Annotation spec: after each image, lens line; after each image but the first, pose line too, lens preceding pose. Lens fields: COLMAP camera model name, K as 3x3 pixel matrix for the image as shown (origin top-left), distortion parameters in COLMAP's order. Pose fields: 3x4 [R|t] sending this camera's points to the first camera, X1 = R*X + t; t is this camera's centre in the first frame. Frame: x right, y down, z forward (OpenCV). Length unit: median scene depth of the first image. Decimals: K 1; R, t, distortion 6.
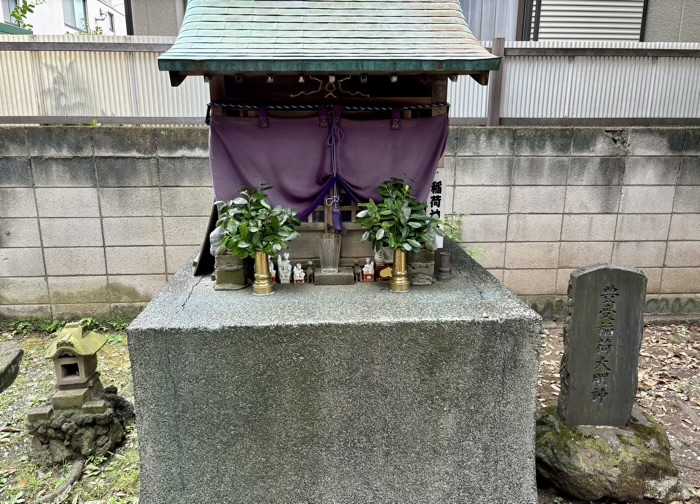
lens RADIAL K [[507.5, 0, 345.5], [0, 507.5, 257.8], [0, 0, 1]] dist [0.009965, -0.003288]
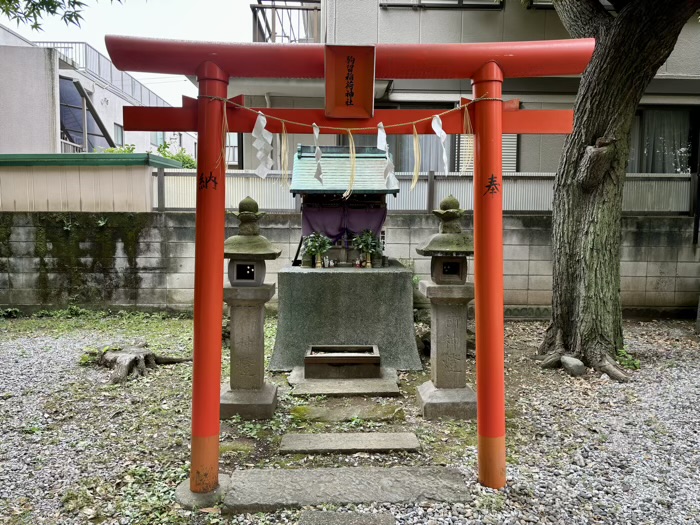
lens RADIAL K [[521.5, 0, 351.4], [0, 521.5, 261.9], [0, 0, 1]] dist [0.039998, -0.006417]
pose [[0.999550, 0.007415, -0.029049, 0.096357], [-0.012459, 0.984036, -0.177535, 0.529491], [0.027269, 0.177817, 0.983686, -1.781985]]
